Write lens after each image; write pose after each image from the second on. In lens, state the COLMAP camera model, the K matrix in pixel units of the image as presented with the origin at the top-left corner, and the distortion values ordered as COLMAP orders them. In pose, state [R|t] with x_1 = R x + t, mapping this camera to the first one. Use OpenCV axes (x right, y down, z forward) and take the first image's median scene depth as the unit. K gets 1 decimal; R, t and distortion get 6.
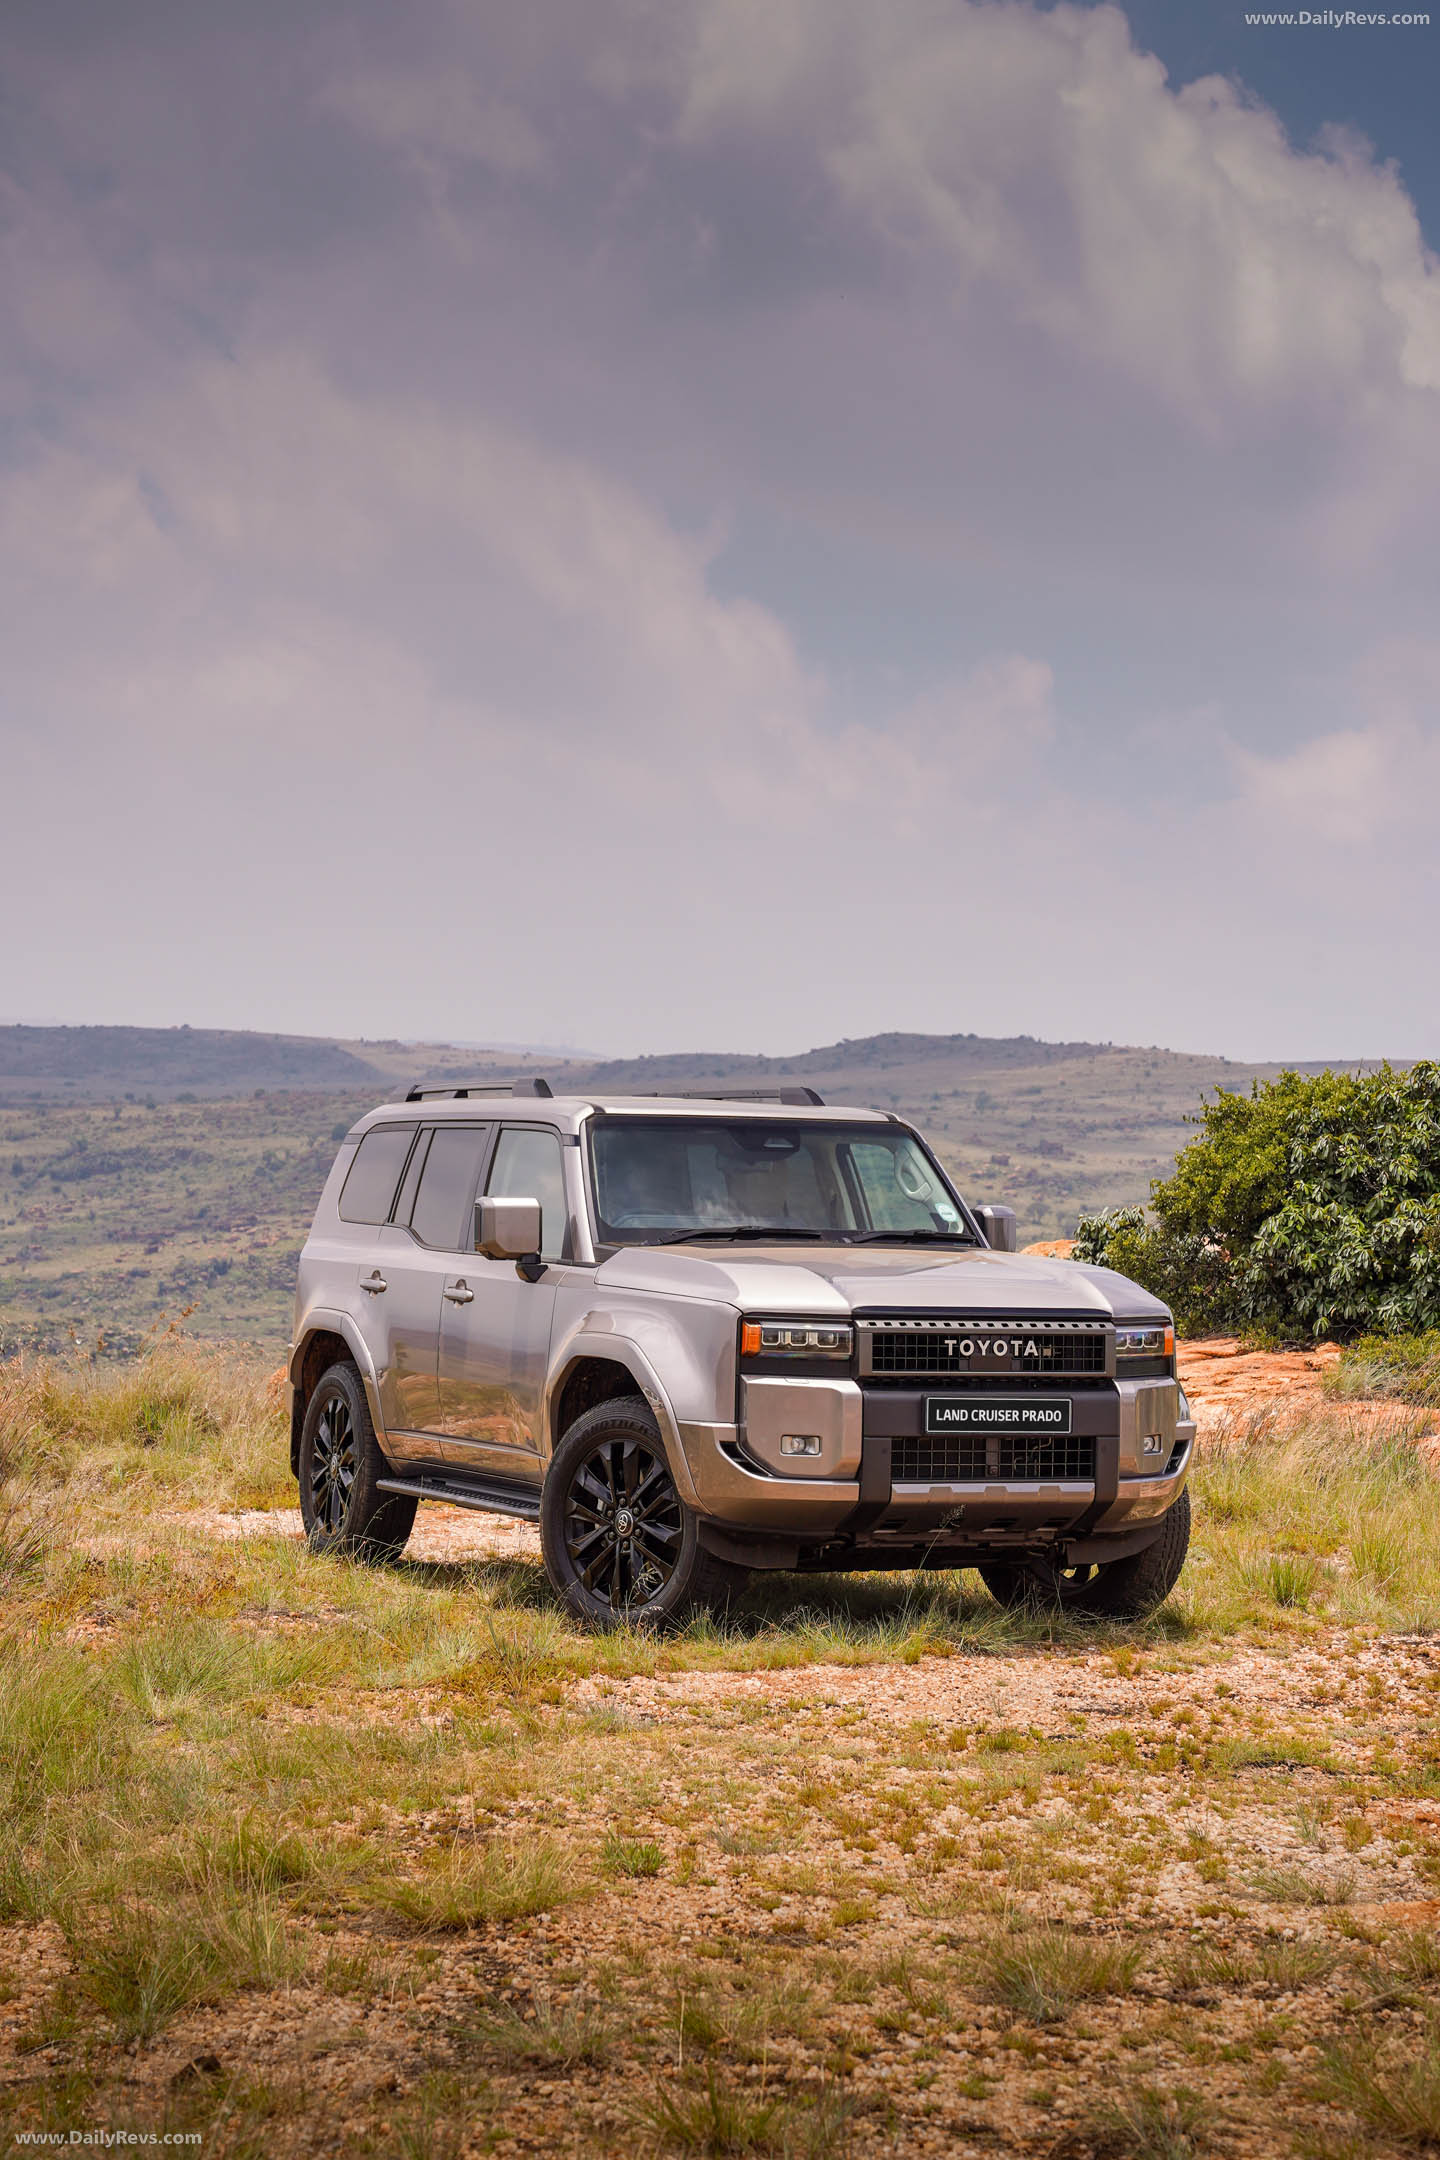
lens RADIAL K [[4163.3, 0, 720.0], [0, 4163.3, 1080.0], [0, 0, 1]] dist [0.234475, 0.922250]
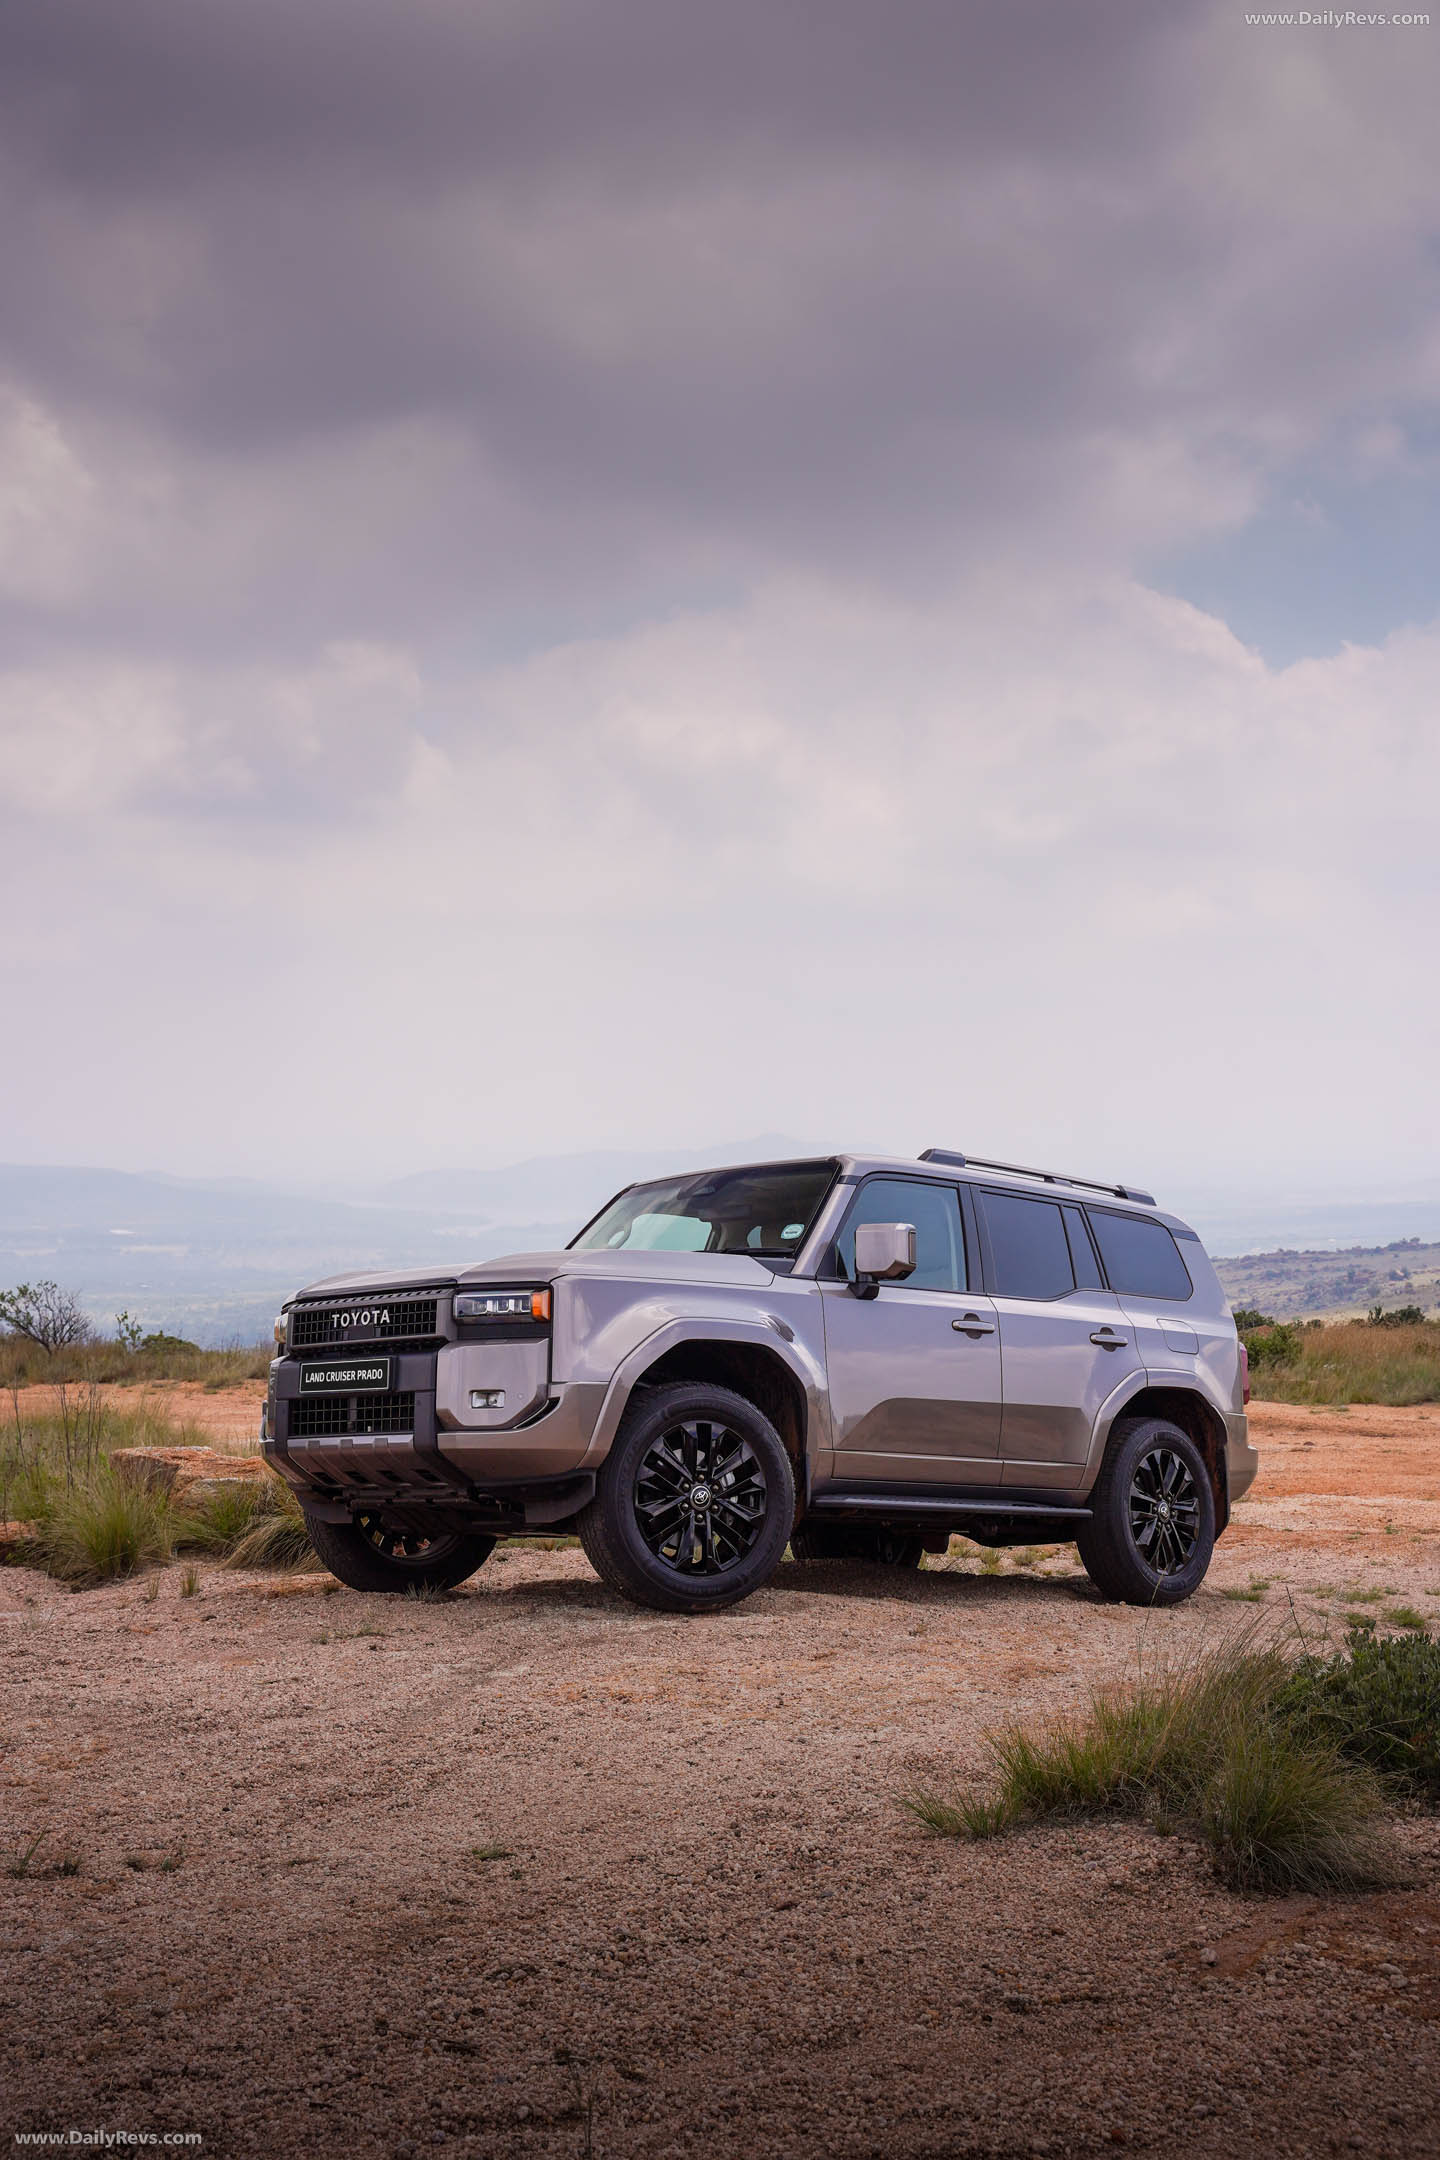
lens RADIAL K [[2528.2, 0, 732.4], [0, 2528.2, 1086.3], [0, 0, 1]] dist [-0.022124, 0.352782]
pose [[0.354532, -0.191135, -0.915300, 0.742219], [0.022025, 0.980320, -0.196181, 0.139453], [0.934785, 0.049393, 0.351764, 0.850718]]
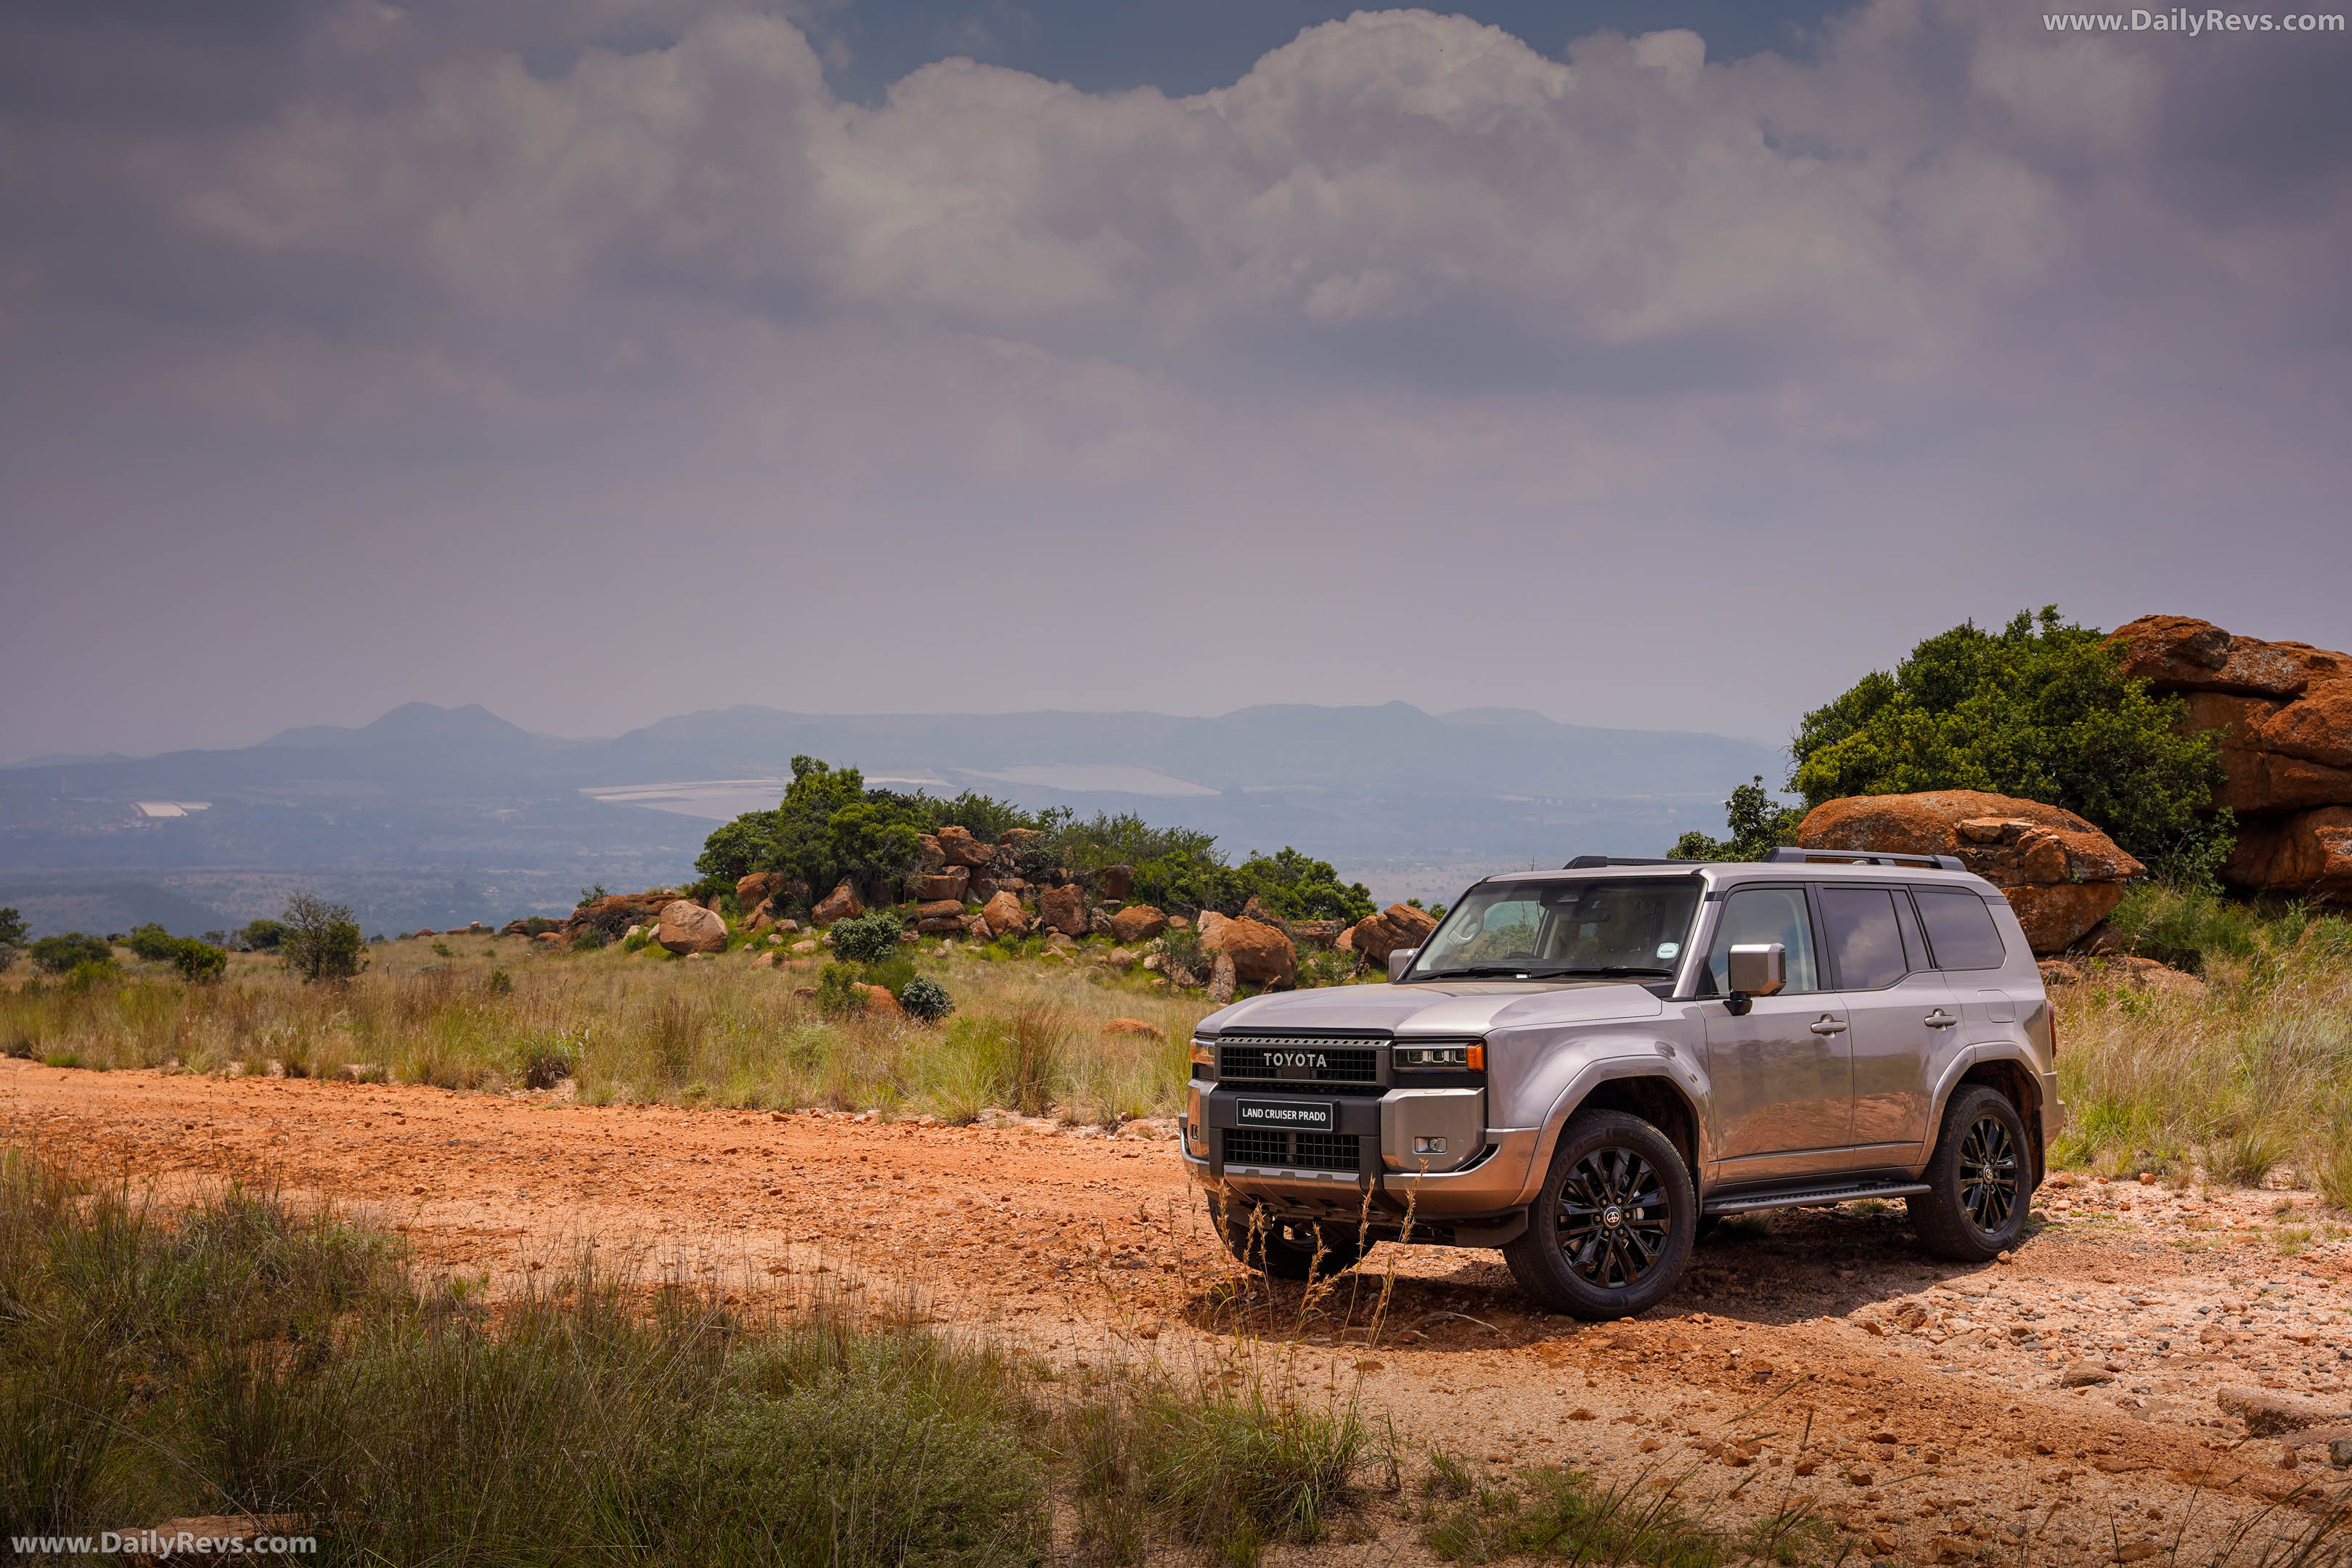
lens RADIAL K [[2698.0, 0, 1176.0], [0, 2698.0, 784.0], [0, 0, 1]] dist [-0.026720, 0.332953]
pose [[0.322569, -0.091758, -0.942088, 0.814048], [0.037337, 0.995749, -0.084200, 0.048880], [0.945809, -0.008014, 0.324624, 0.709085]]
